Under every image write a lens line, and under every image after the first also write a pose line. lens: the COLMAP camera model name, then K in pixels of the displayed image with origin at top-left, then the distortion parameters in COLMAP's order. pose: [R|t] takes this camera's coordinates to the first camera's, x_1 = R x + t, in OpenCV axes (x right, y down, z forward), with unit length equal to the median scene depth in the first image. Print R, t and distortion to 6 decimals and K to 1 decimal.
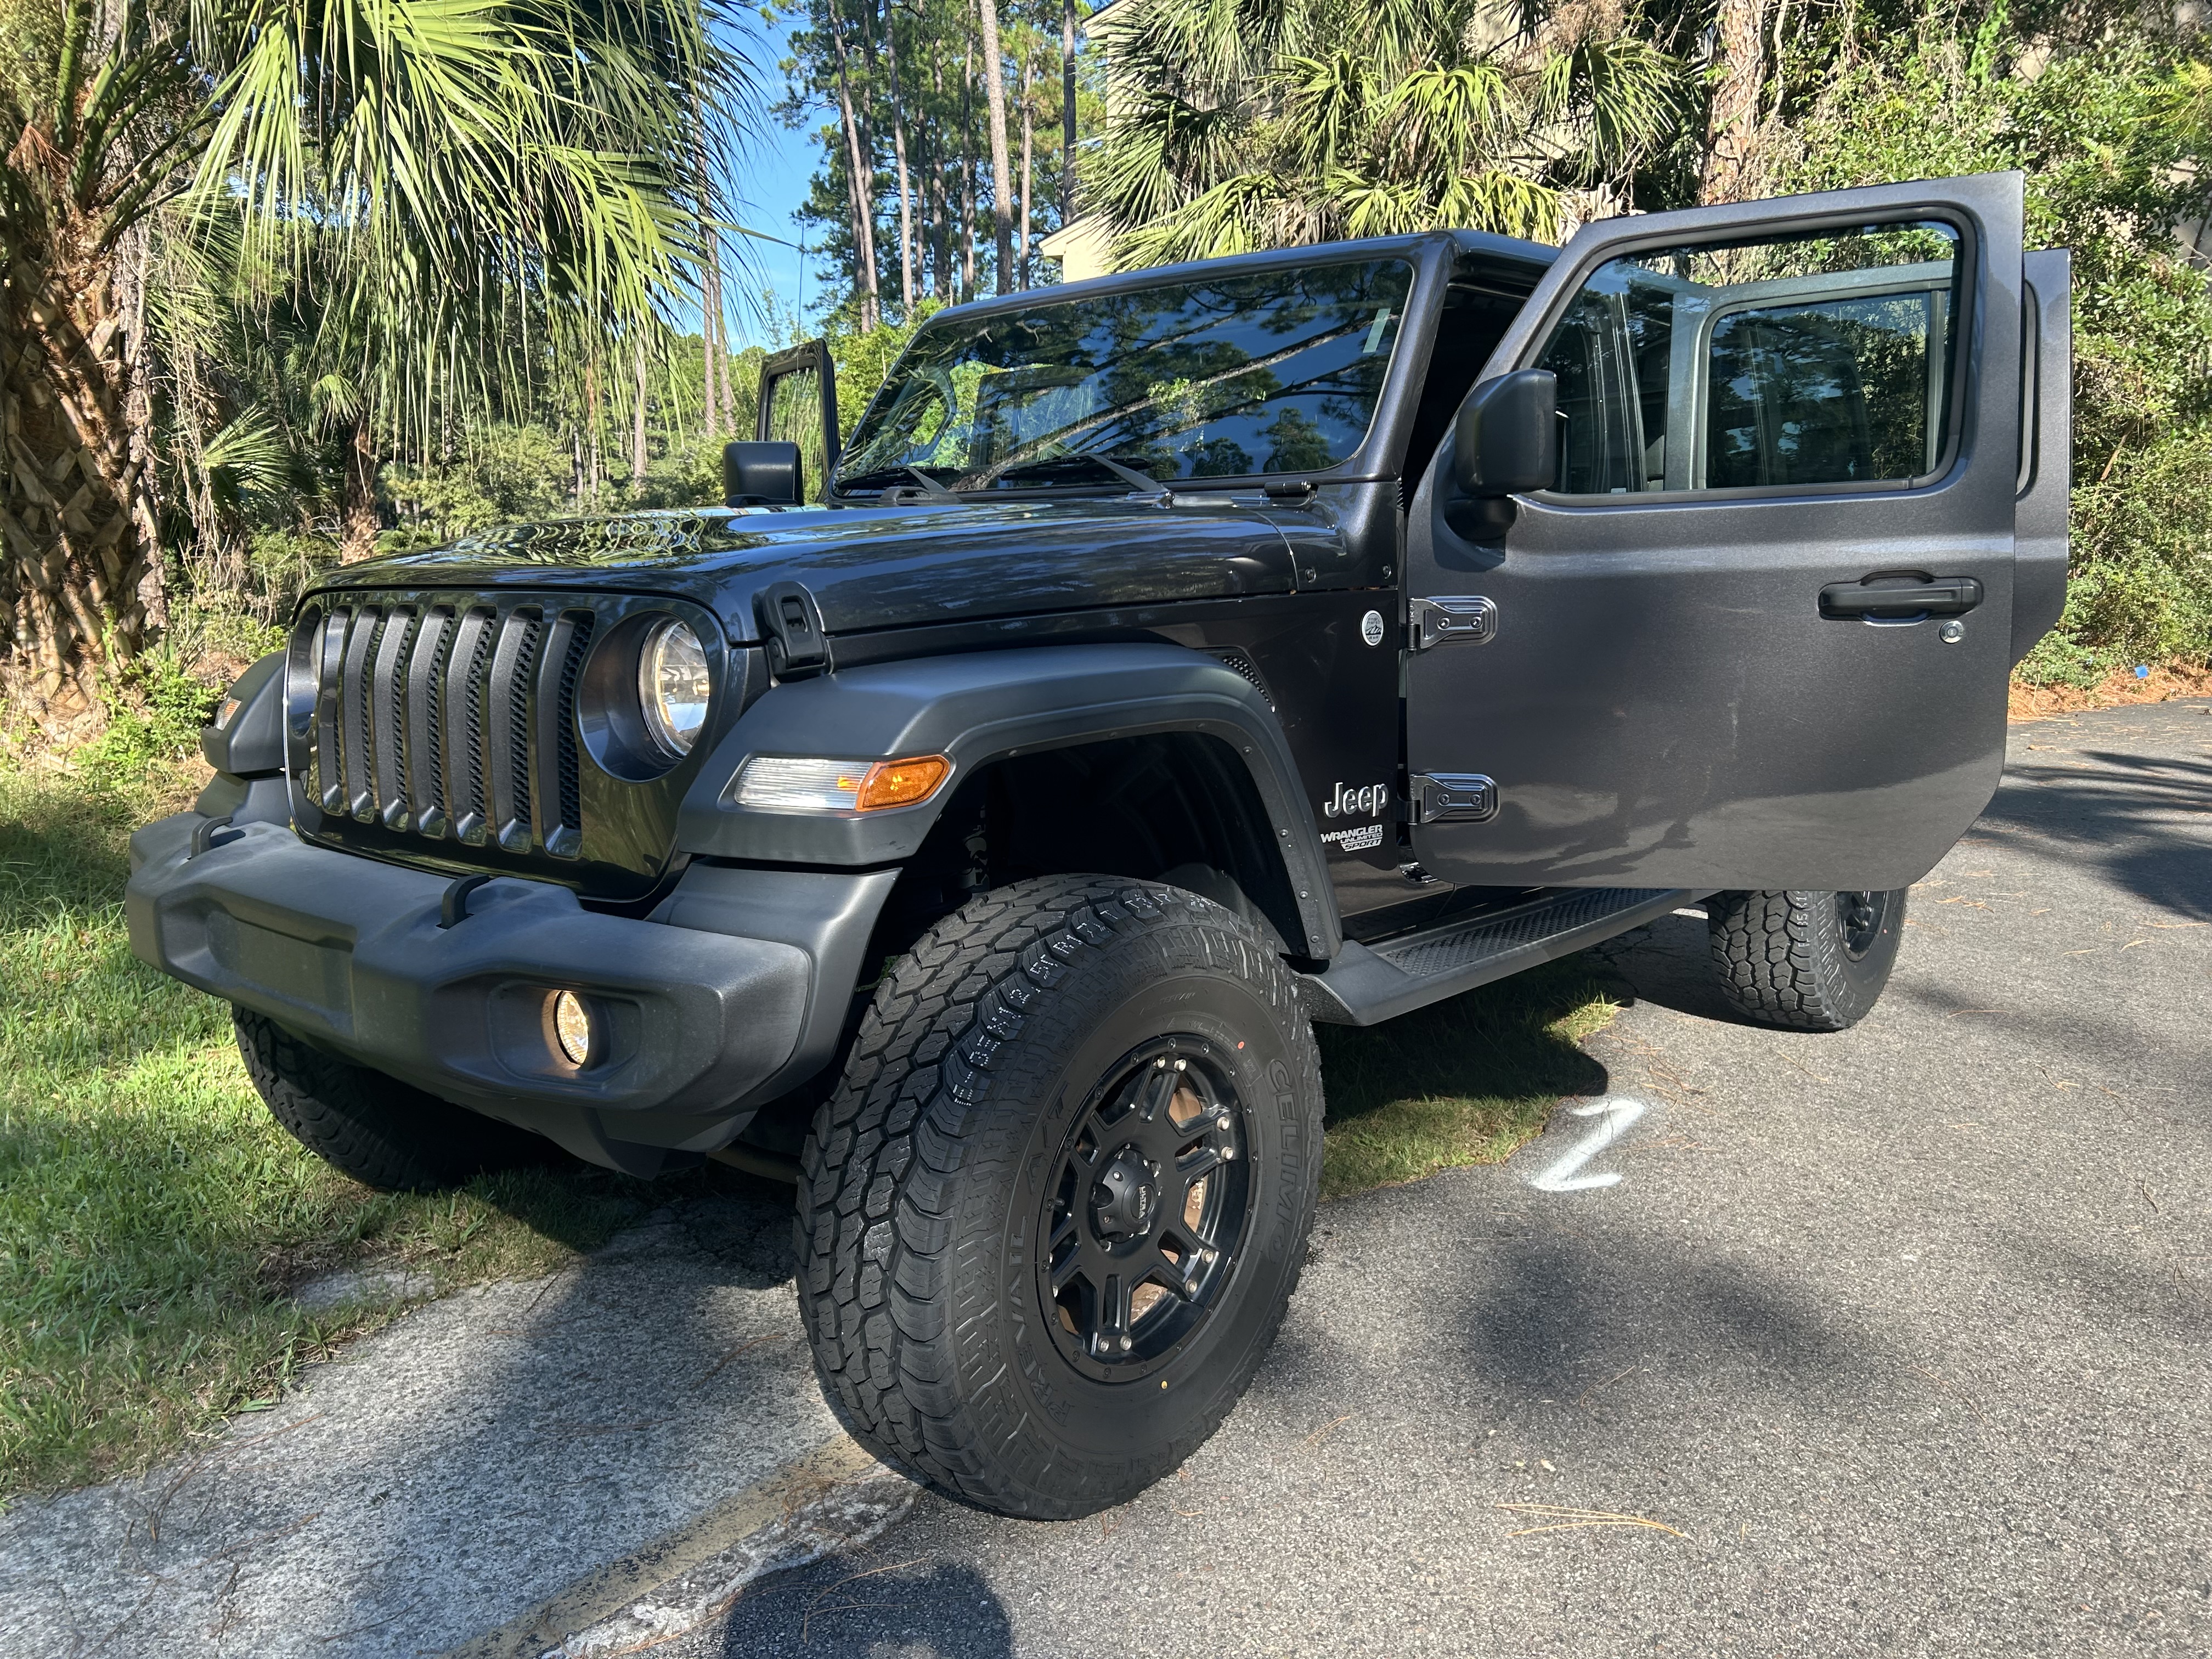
lens RADIAL K [[1691.1, 0, 1106.0], [0, 1691.1, 829.5], [0, 0, 1]] dist [0.012232, 0.002964]
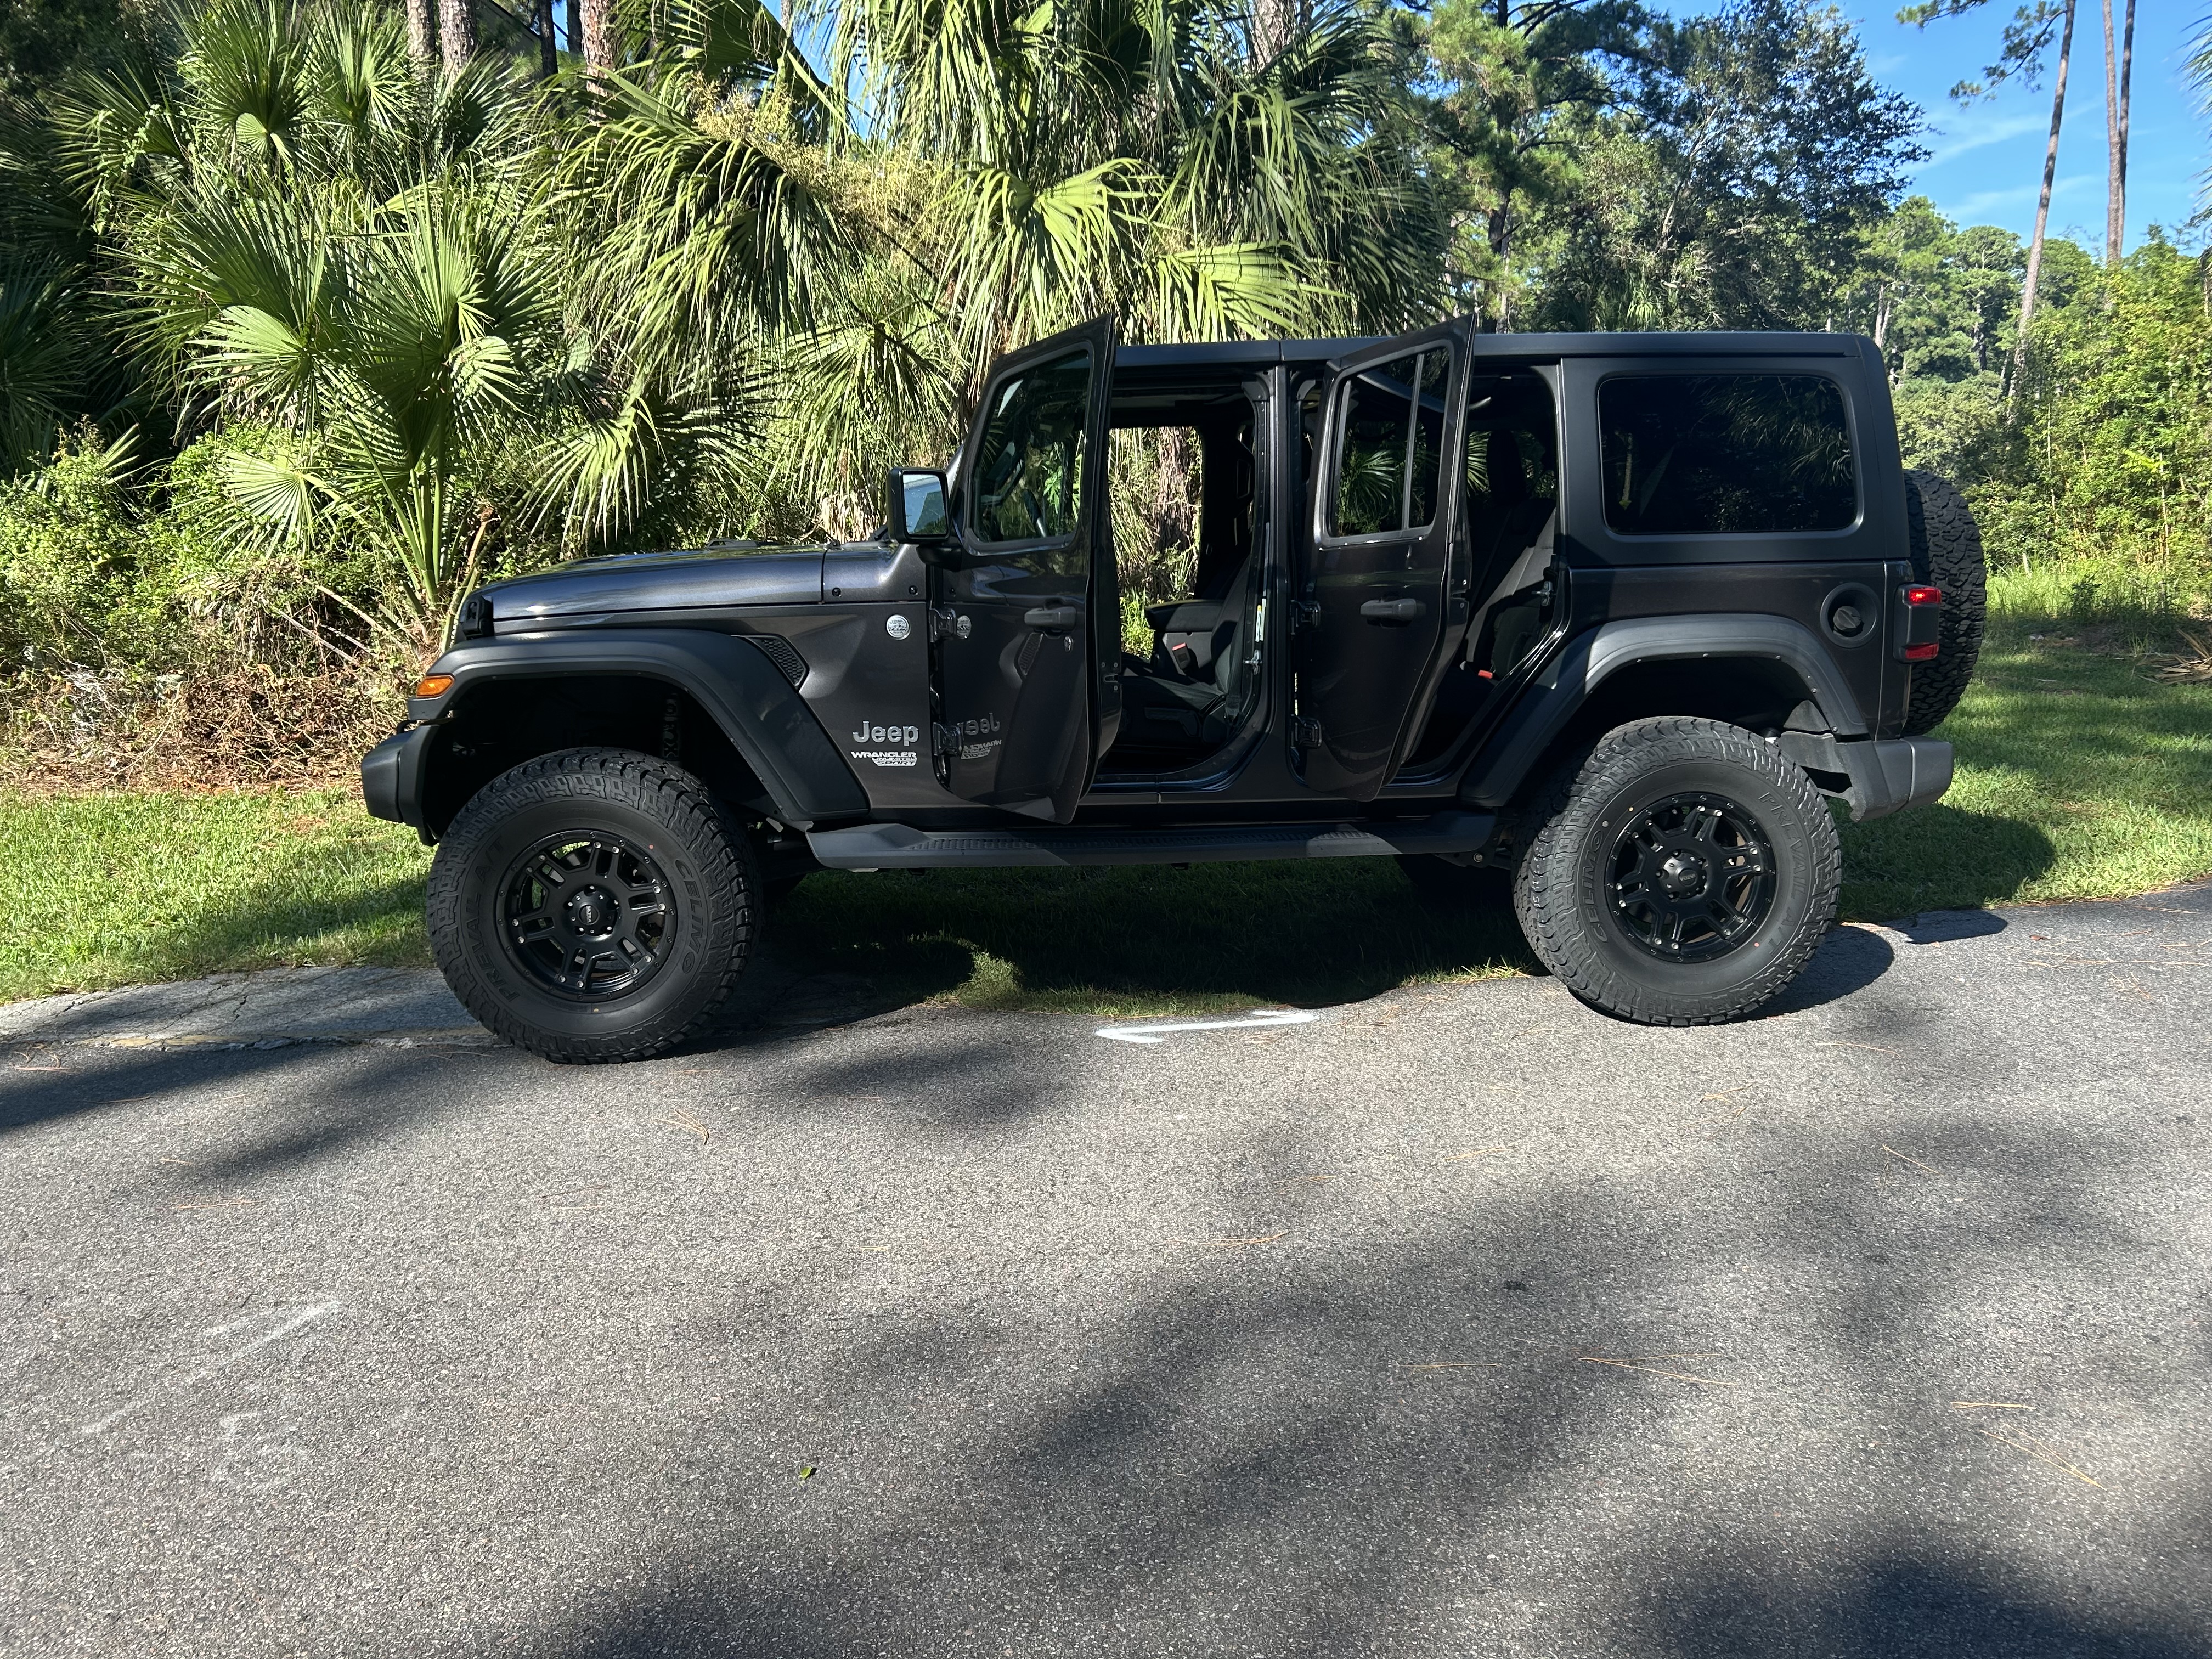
lens RADIAL K [[1691.1, 0, 1106.0], [0, 1691.1, 829.5], [0, 0, 1]] dist [0.012232, 0.002964]
pose [[0.681033, 0.112767, -0.723518, 1.427115], [-0.094674, 0.993338, 0.065706, -0.051719], [0.726107, 0.023750, 0.687171, 0.057499]]
